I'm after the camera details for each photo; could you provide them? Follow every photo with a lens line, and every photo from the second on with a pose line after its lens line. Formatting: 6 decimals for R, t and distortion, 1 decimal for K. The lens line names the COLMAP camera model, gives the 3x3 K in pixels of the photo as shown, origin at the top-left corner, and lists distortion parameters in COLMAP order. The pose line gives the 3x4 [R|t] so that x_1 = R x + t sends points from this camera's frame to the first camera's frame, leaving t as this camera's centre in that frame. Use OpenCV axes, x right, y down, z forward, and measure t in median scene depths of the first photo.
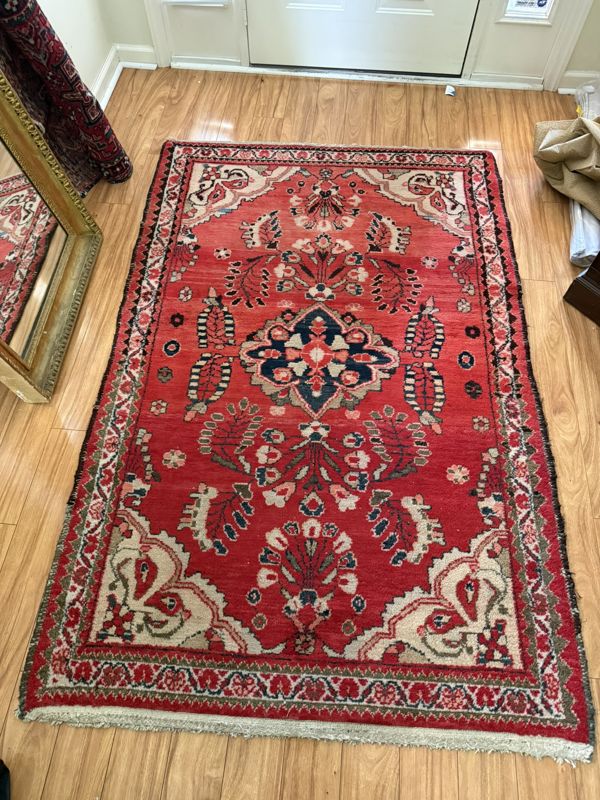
lens RADIAL K [[555.3, 0, 300.0], [0, 555.3, 400.0], [0, 0, 1]] dist [-0.006868, -0.004451]
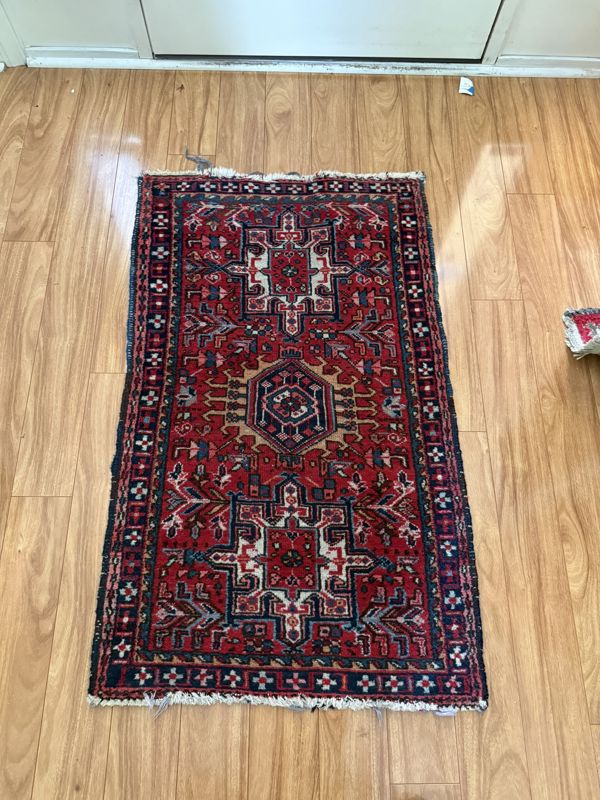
lens RADIAL K [[555.3, 0, 300.0], [0, 555.3, 400.0], [0, 0, 1]] dist [-0.006868, -0.004451]
pose [[0.994614, -0.087891, 0.054935, 0.007077], [0.077882, 0.983481, 0.163401, -0.318324], [-0.068389, -0.158242, 0.985029, 0.312316]]
